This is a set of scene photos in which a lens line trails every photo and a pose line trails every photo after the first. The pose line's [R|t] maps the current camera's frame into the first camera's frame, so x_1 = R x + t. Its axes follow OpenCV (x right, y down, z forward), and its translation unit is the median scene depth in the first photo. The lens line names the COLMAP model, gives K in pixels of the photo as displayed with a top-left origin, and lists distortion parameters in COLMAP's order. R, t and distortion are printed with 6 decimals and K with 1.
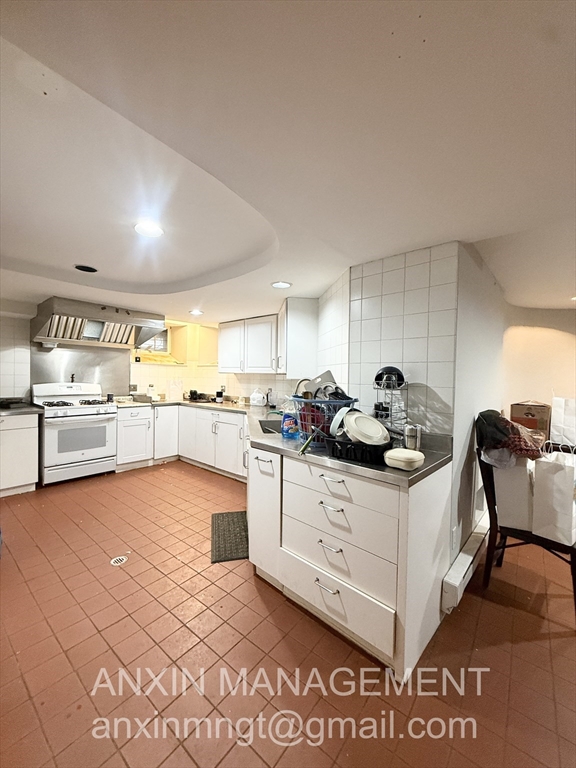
lens RADIAL K [[303.7, 0, 288.5], [0, 303.7, 380.7], [0, 0, 1]] dist [-0.002578, -0.000175]
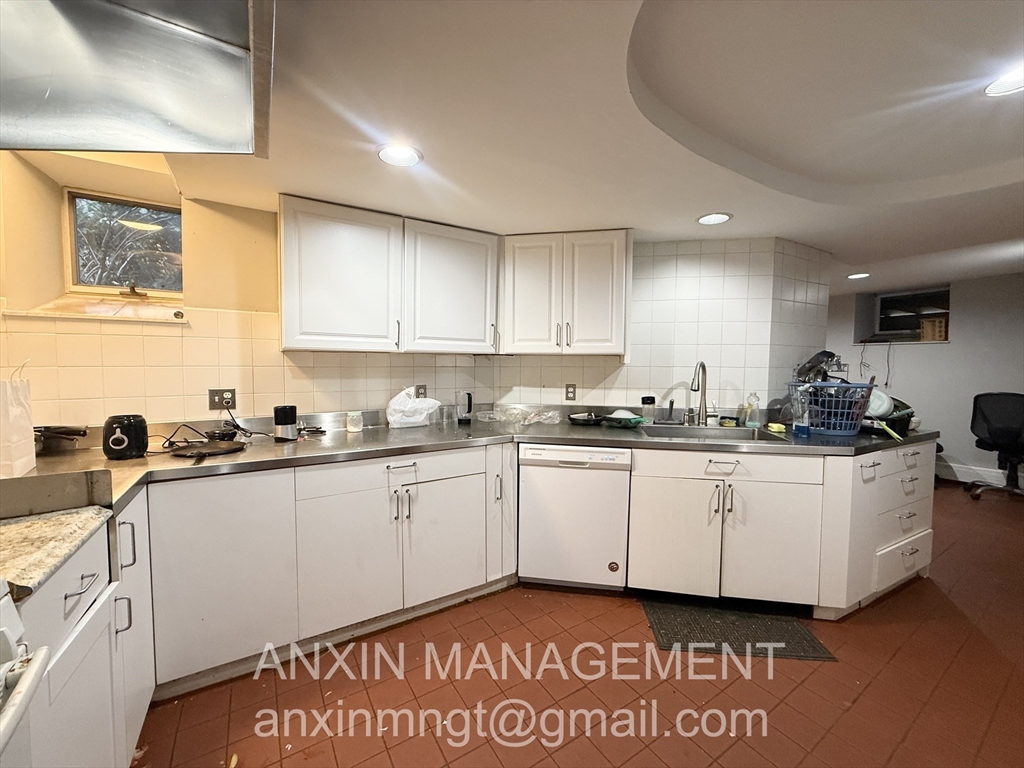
lens RADIAL K [[404.9, 0, 512.0], [0, 404.9, 384.0], [0, 0, 1]] dist [-0.002578, -0.000175]
pose [[0.331234, -0.064308, 0.941355, -0.646953], [0.013870, 0.997899, 0.063291, -0.015048], [-0.943447, -0.007908, 0.331430, 0.721898]]
